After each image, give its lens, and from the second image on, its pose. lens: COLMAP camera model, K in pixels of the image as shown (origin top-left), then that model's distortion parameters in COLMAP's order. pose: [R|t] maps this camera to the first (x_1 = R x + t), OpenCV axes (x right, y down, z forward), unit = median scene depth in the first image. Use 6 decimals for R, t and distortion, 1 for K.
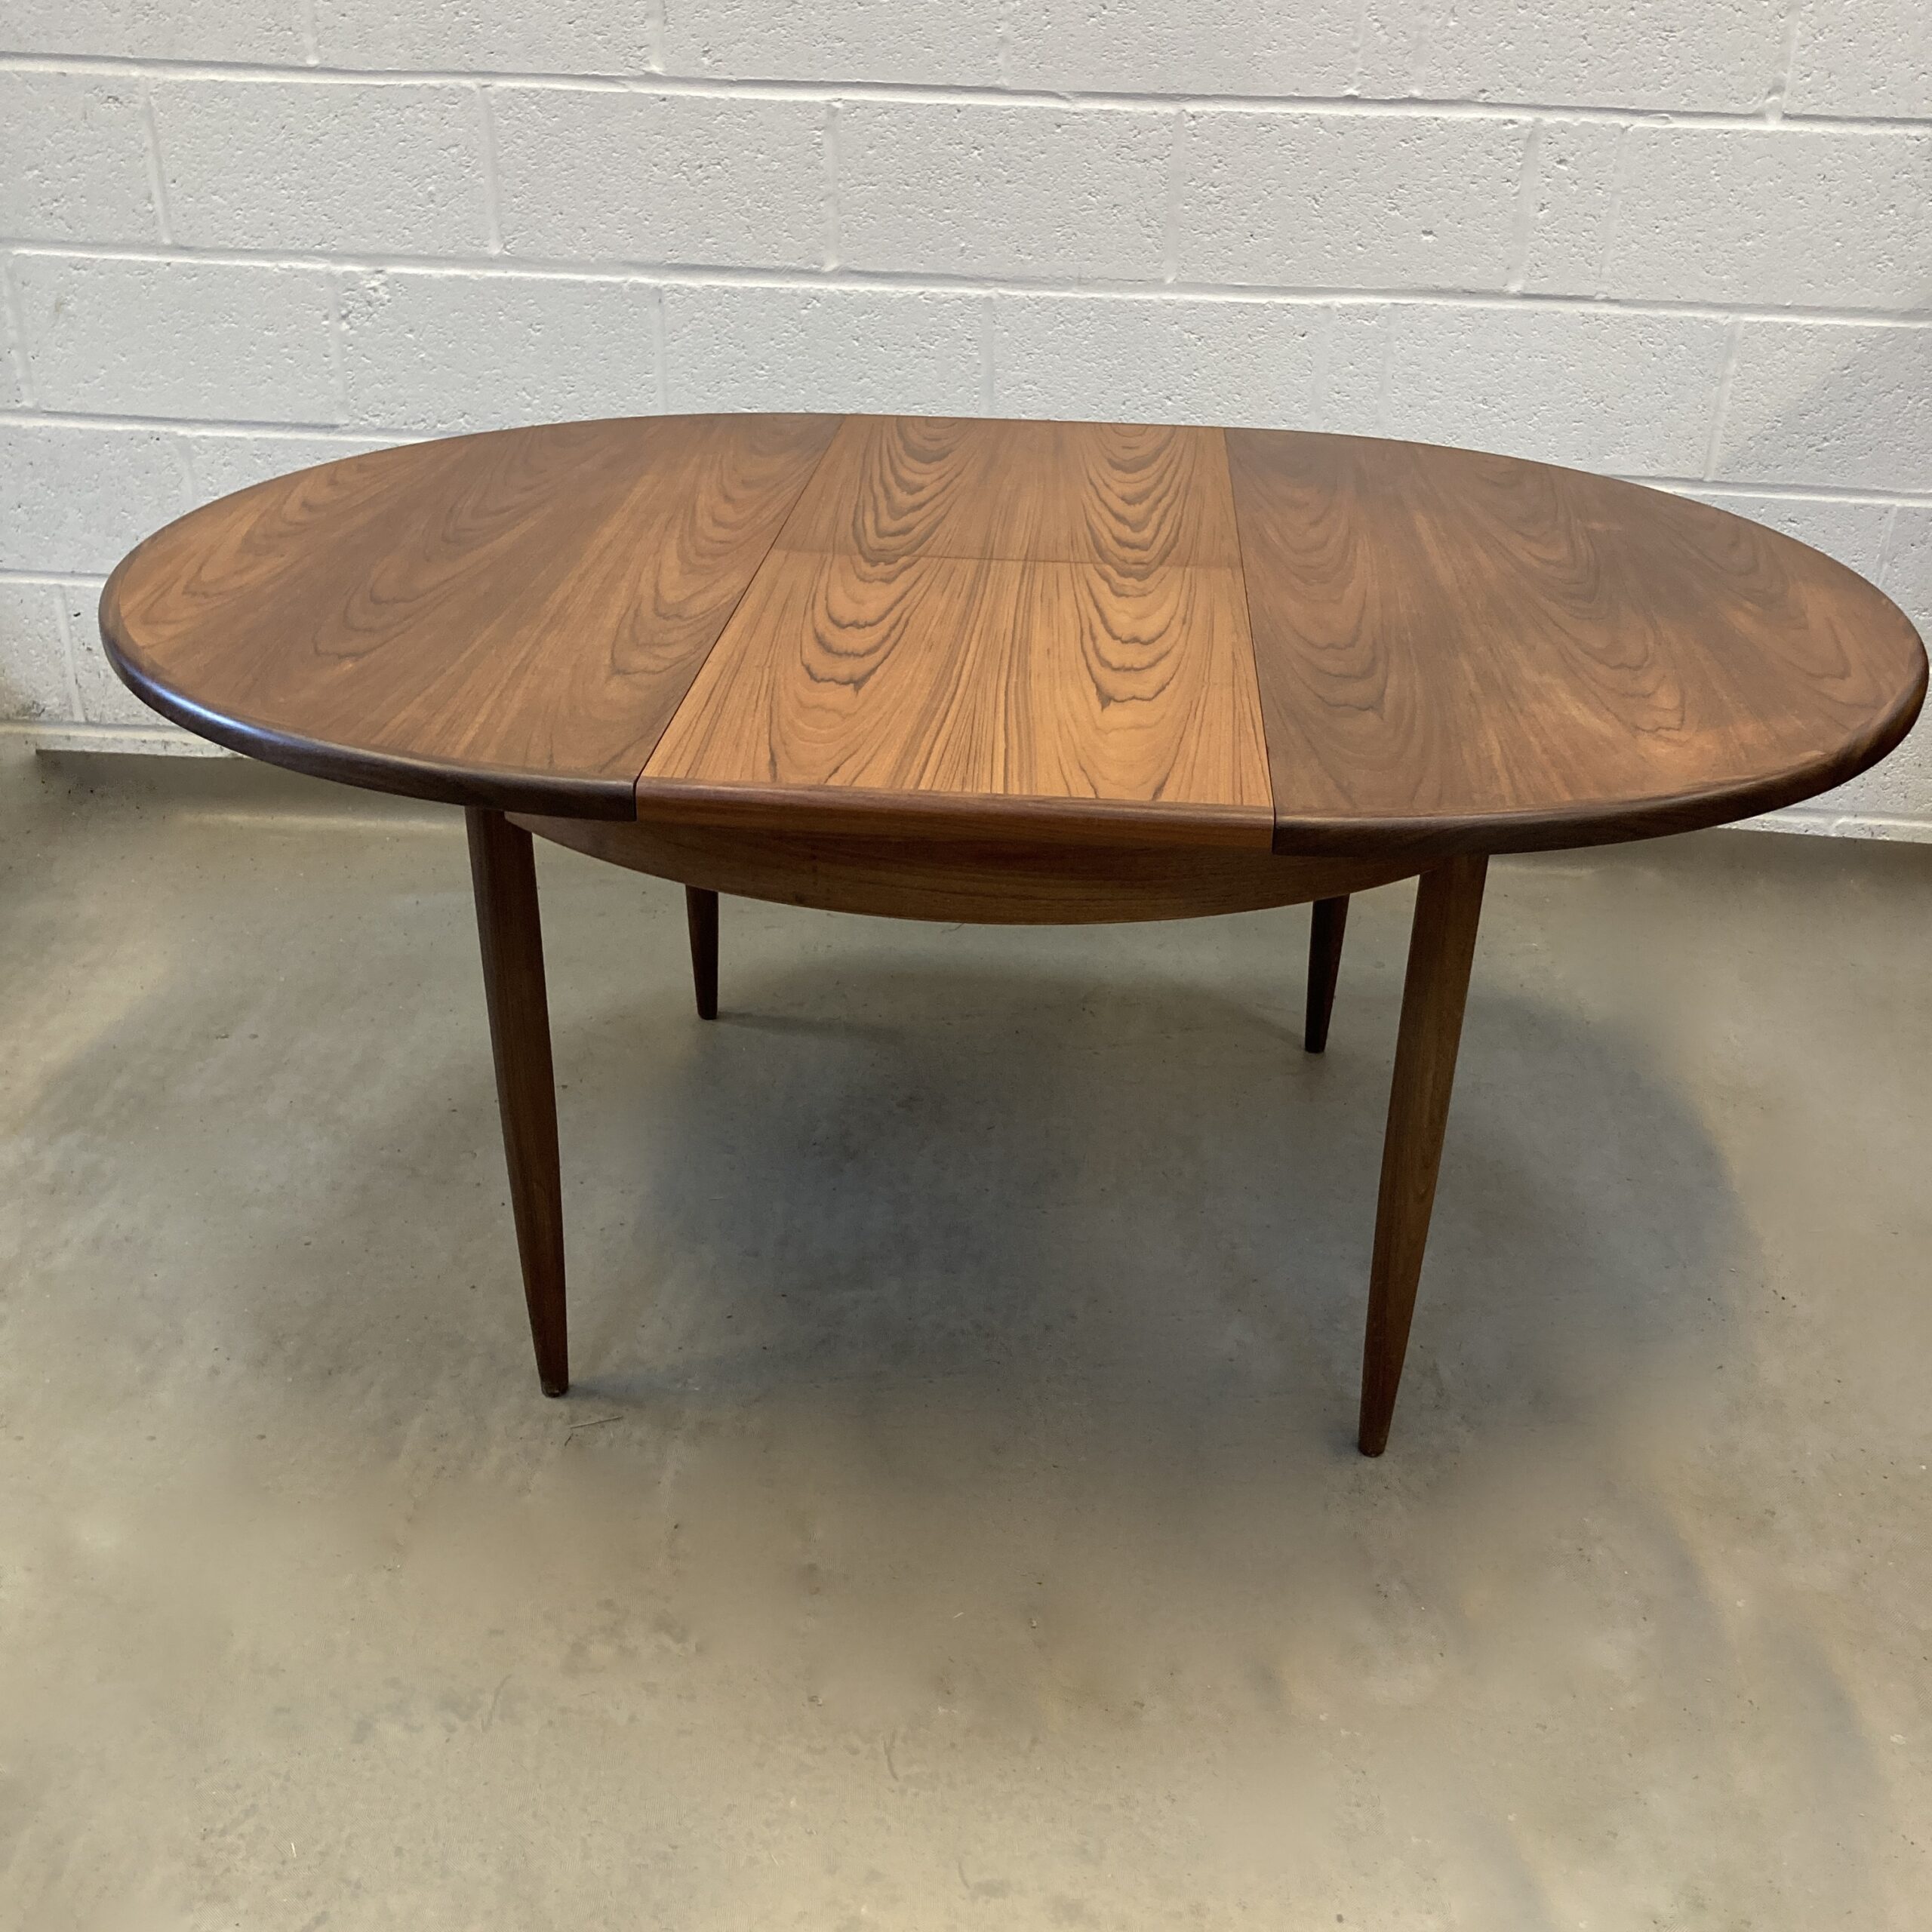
lens RADIAL K [[2092.7, 0, 959.1], [0, 2092.7, 966.6], [0, 0, 1]] dist [0.001868, 0.000000]
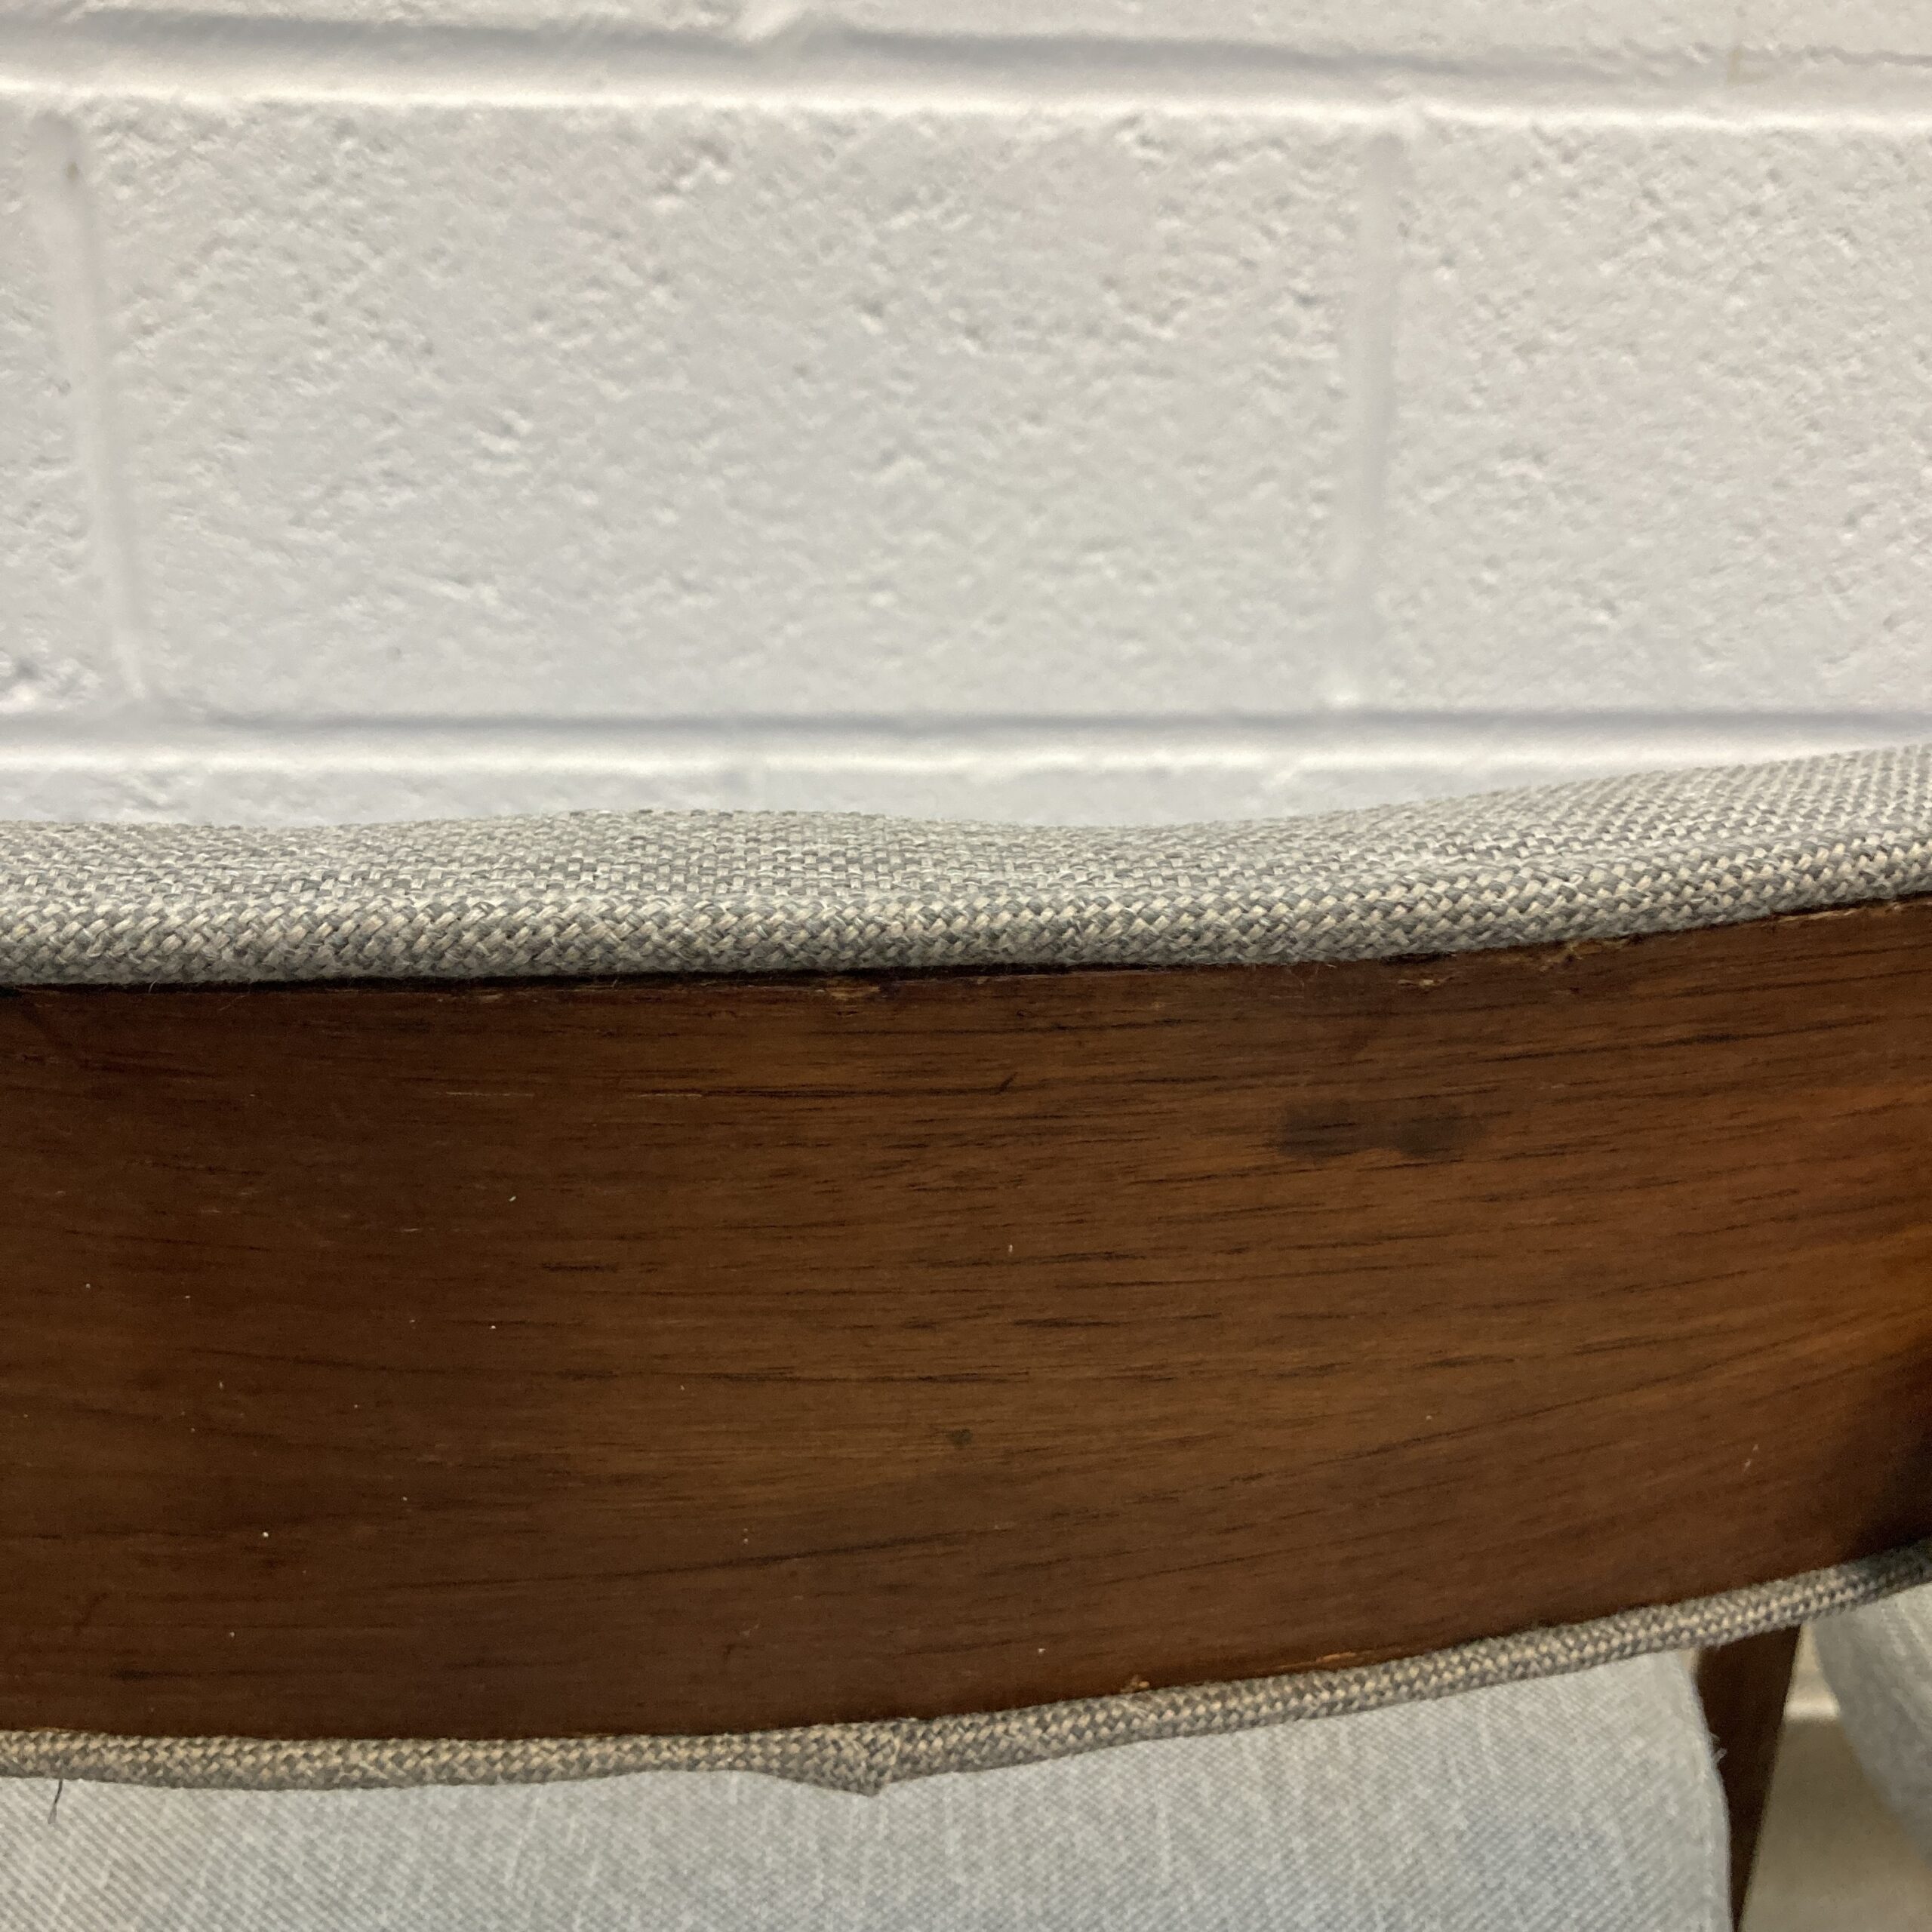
lens RADIAL K [[2092.7, 0, 977.6], [0, 2092.7, 935.5], [0, 0, 1]] dist [0.001868, 0.000000]
pose [[0.989634, -0.055509, 0.132454, -0.077457], [0.065526, 0.995213, -0.072506, -0.210316], [-0.127795, 0.080433, 0.988534, 0.776159]]
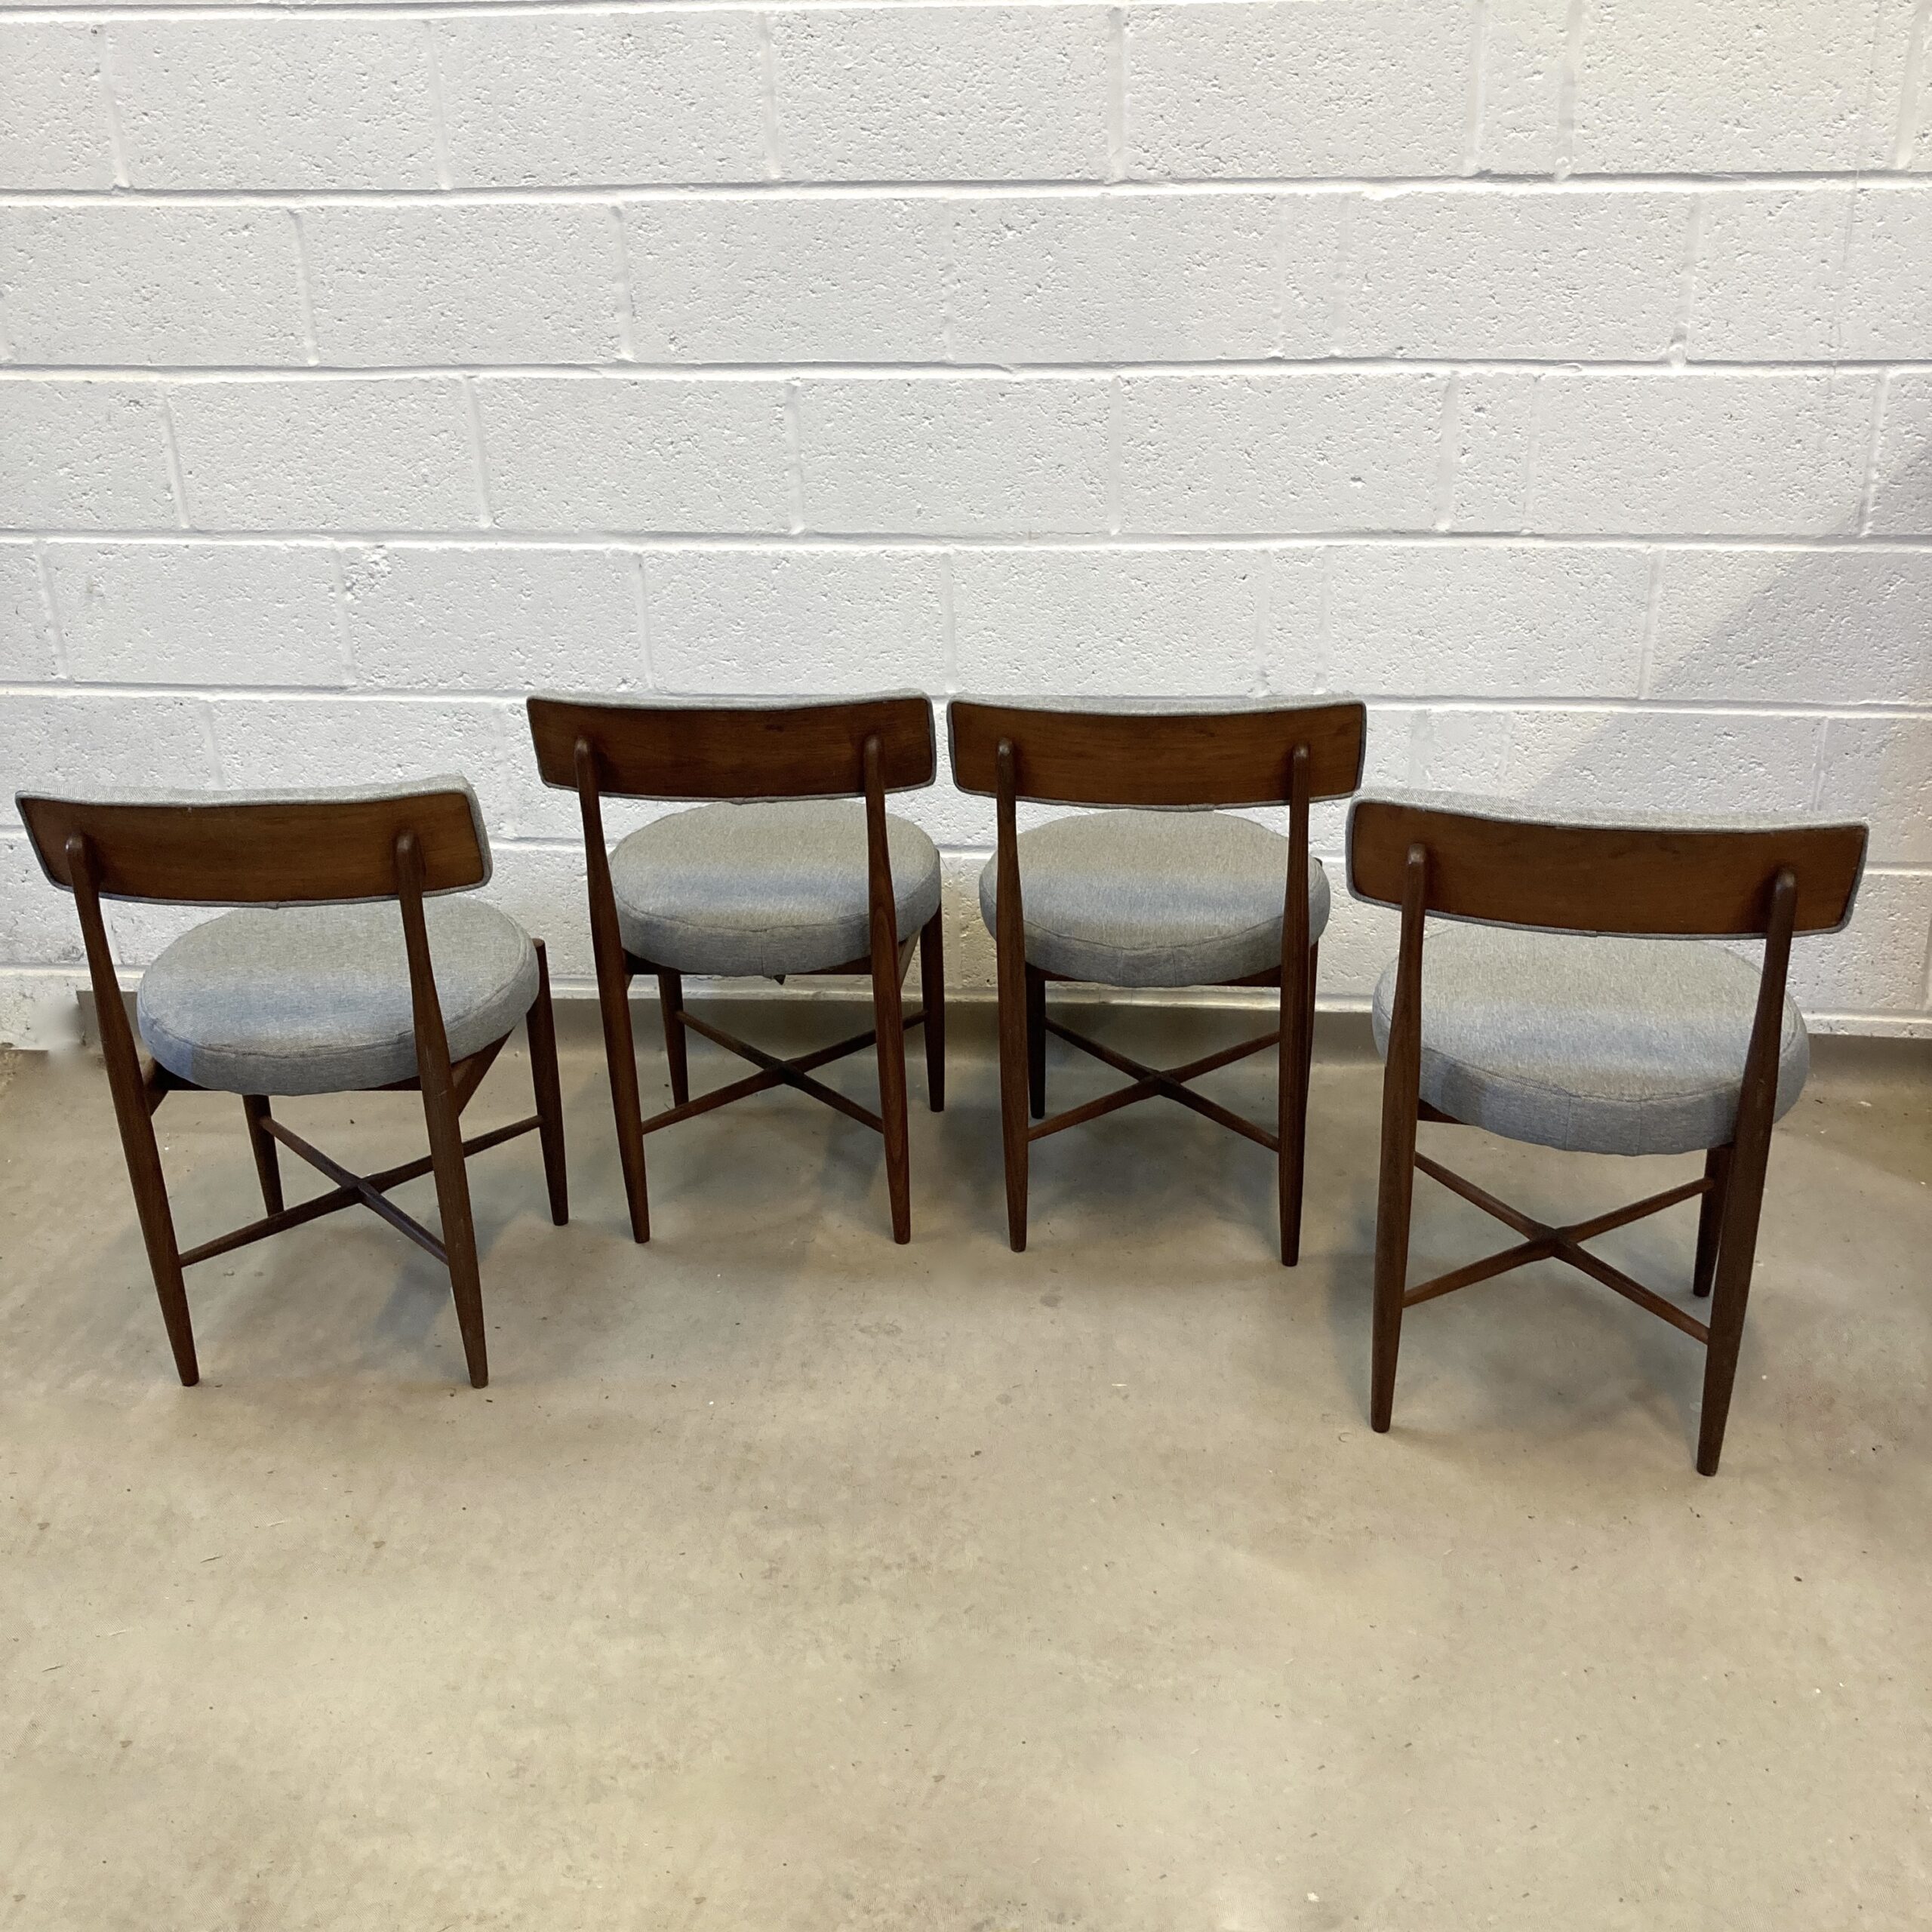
lens RADIAL K [[2092.7, 0, 985.3], [0, 2092.7, 983.4], [0, 0, 1]] dist [0.001868, 0.000000]
pose [[0.998701, -0.027240, -0.043066, 0.075272], [0.024842, 0.998162, -0.055270, -0.043646], [0.044492, 0.054129, 0.997542, -0.044771]]
